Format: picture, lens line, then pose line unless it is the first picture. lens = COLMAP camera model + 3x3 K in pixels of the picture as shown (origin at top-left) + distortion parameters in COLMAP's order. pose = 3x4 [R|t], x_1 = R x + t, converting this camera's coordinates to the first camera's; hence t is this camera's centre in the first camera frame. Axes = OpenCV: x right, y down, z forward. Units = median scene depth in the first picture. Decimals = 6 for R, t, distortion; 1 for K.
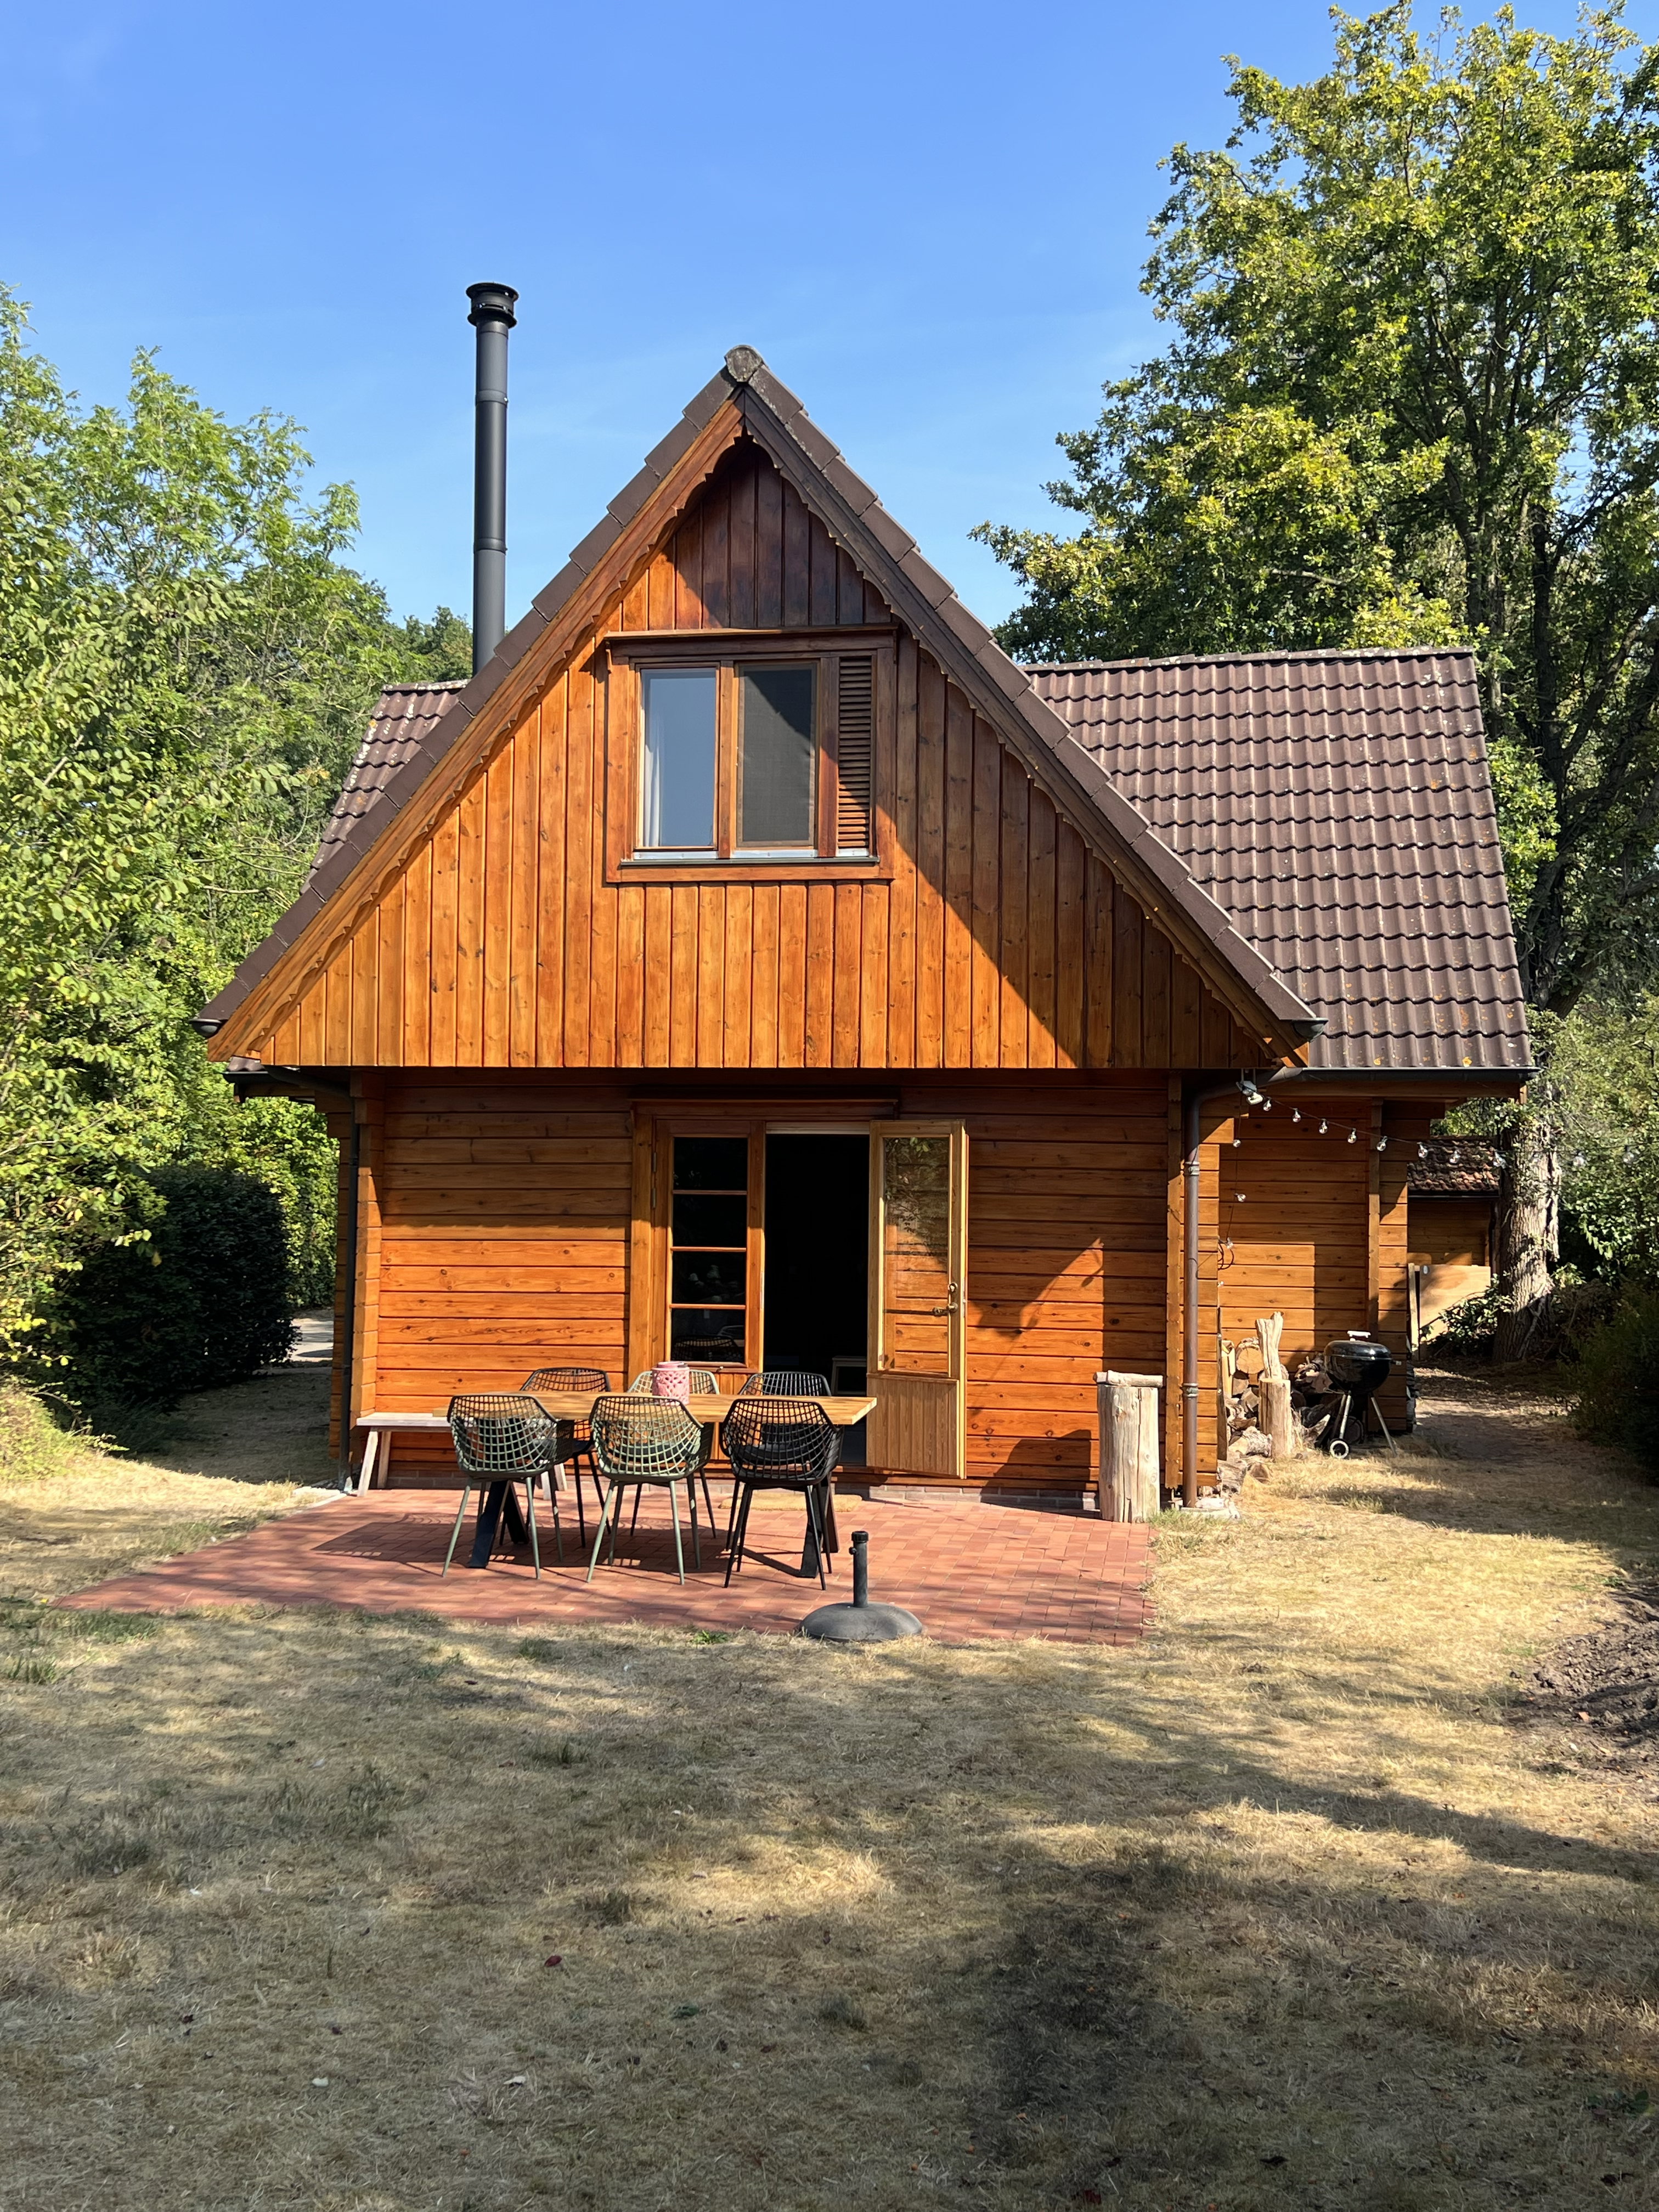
lens RADIAL K [[2106.2, 0, 830.8], [0, 2106.2, 1115.3], [0, 0, 1]] dist [0.060355, 0.000000]
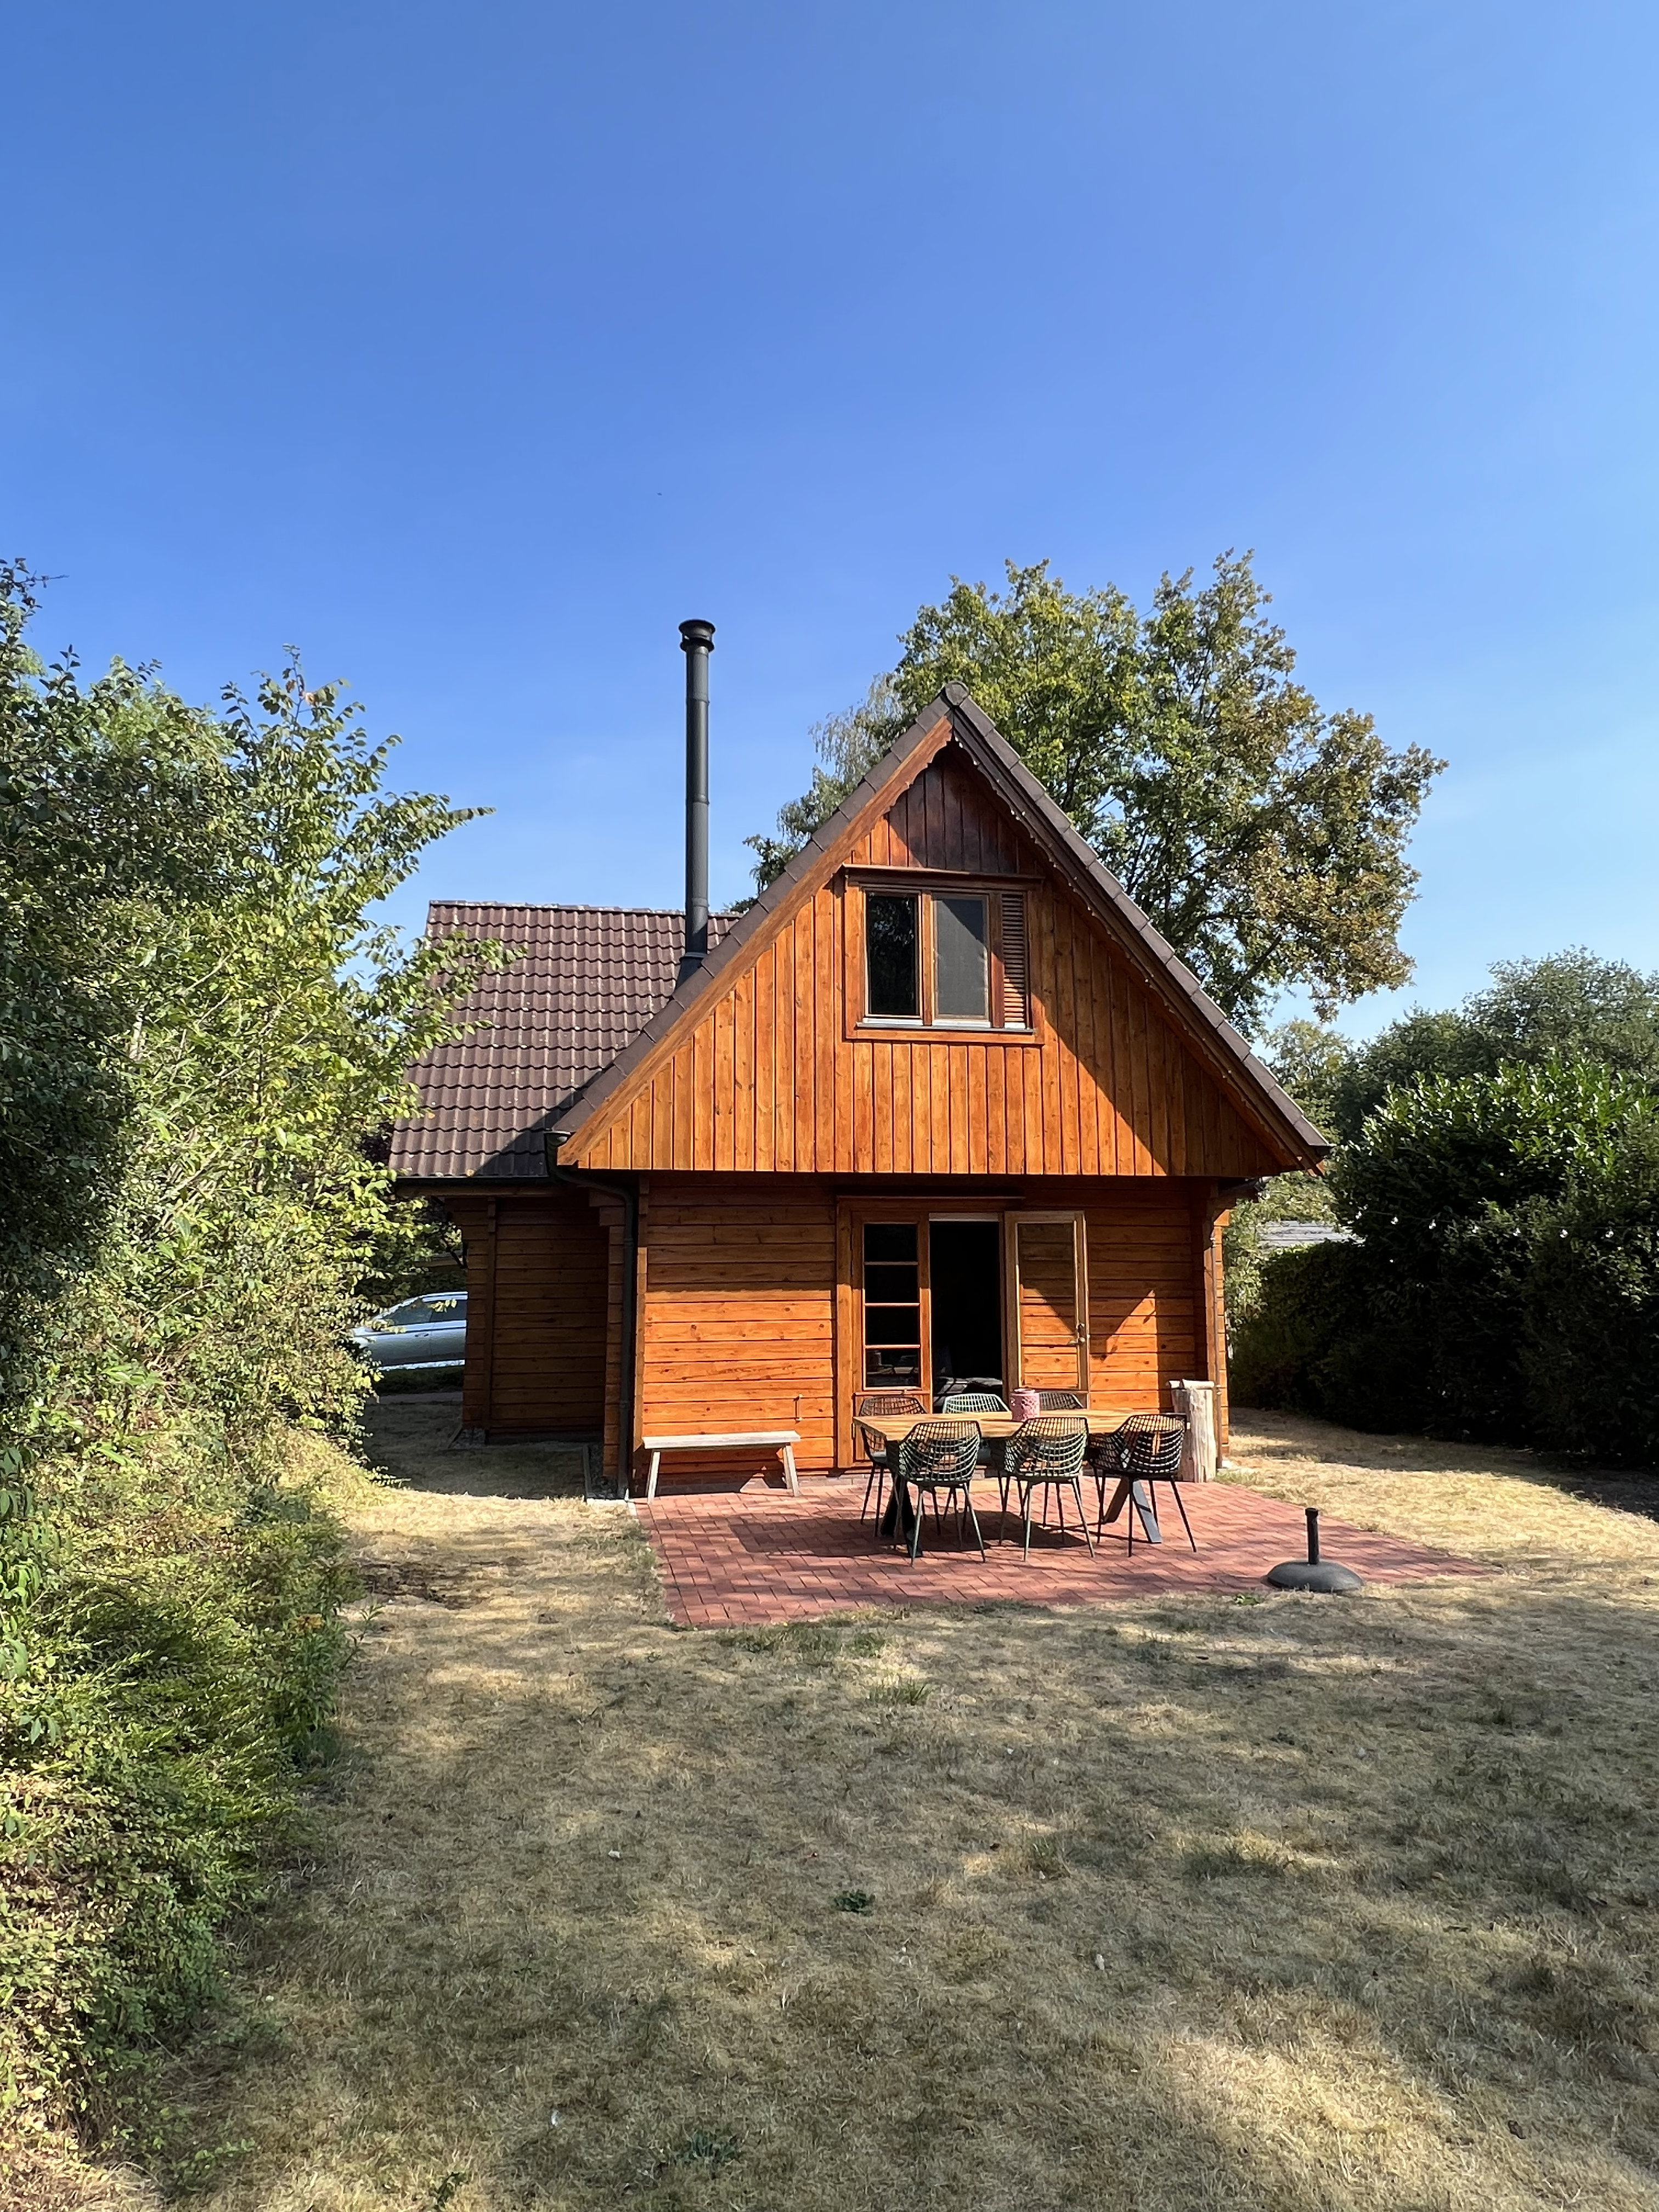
lens RADIAL K [[1295.1, 0, 828.2], [0, 1295.1, 1093.8], [0, 0, 1]] dist [-0.015361, -0.000988]
pose [[0.937735, 0.030882, 0.345976, -0.409001], [0.001180, 0.995751, -0.092079, 0.003851], [-0.347349, 0.086754, 0.933714, 0.212901]]
